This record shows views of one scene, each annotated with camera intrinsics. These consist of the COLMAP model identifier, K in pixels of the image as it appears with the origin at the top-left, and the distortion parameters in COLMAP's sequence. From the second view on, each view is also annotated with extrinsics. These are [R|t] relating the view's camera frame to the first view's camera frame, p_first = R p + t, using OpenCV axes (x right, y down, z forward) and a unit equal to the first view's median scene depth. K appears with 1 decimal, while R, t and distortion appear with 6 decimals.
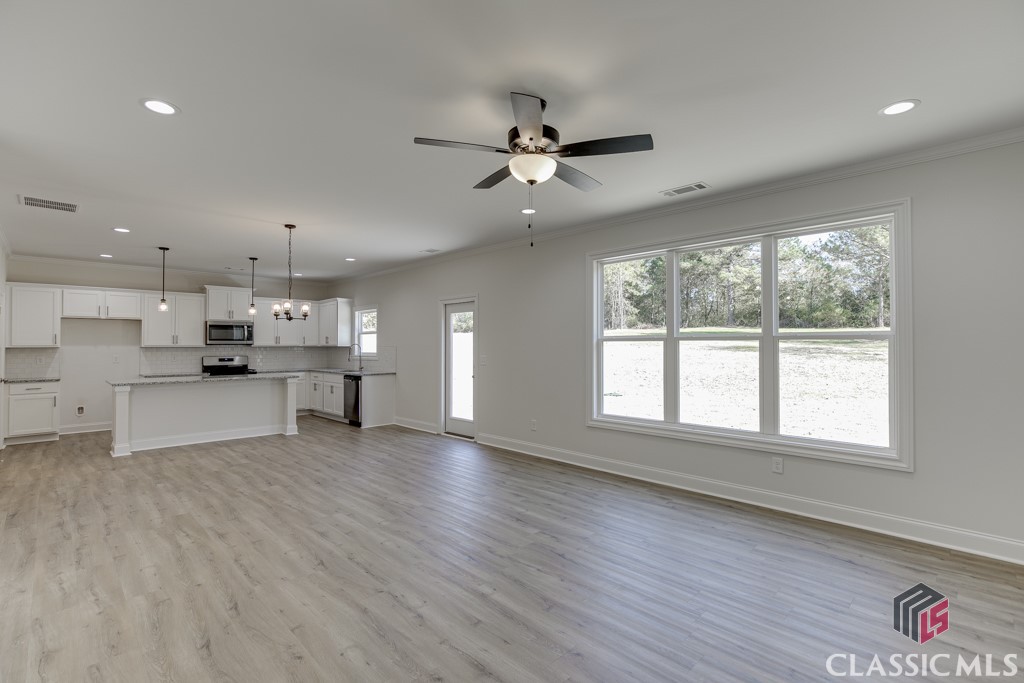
lens RADIAL K [[476.7, 0, 516.3], [0, 476.7, 342.0], [0, 0, 1]] dist [-0.004412, 0.002520]
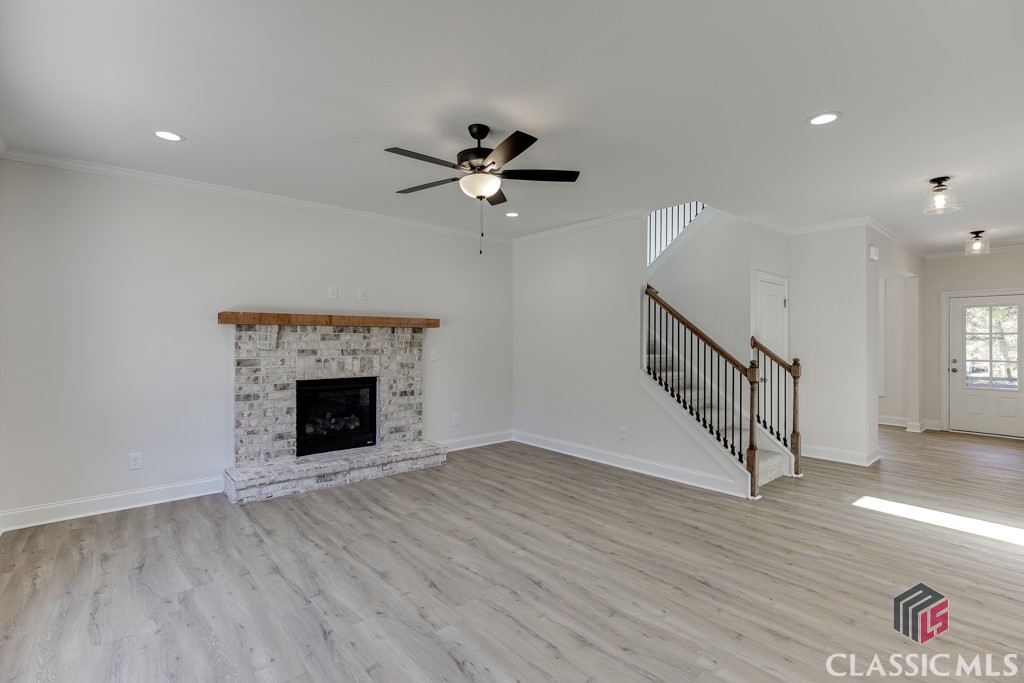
lens RADIAL K [[476.7, 0, 518.5], [0, 476.7, 339.8], [0, 0, 1]] dist [-0.004412, 0.002520]
pose [[-0.997904, 0.001561, 0.064696, -0.088907], [0.000966, 0.999957, -0.009225, 0.012314], [-0.064708, -0.009143, -0.997862, 1.432649]]
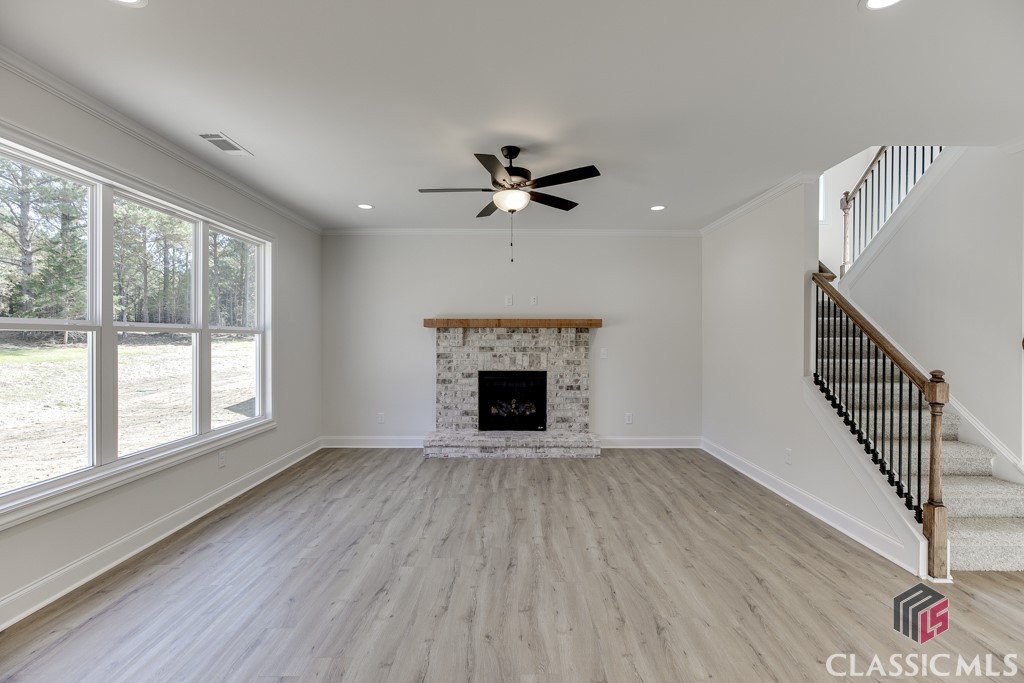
lens RADIAL K [[463.6, 0, 517.7], [0, 463.6, 341.2], [0, 0, 1]] dist [-0.006890, 0.001921]
pose [[-0.716351, -0.003225, 0.697733, -0.565564], [-0.006237, 0.999979, -0.001782, 0.009766], [-0.697712, -0.005628, -0.716356, 1.257286]]
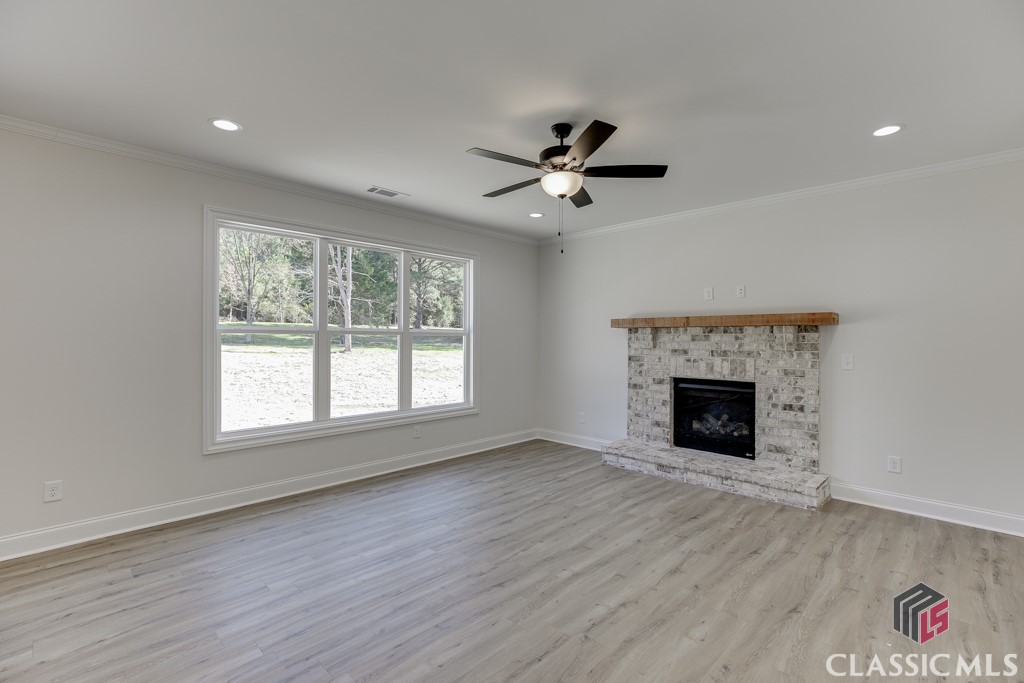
lens RADIAL K [[463.6, 0, 518.0], [0, 463.6, 342.1], [0, 0, 1]] dist [-0.006890, 0.001921]
pose [[-0.024825, -0.003995, 0.999684, -0.716104], [-0.012271, 0.999918, 0.003691, 0.006109], [-0.999616, -0.012176, -0.024872, 0.757042]]
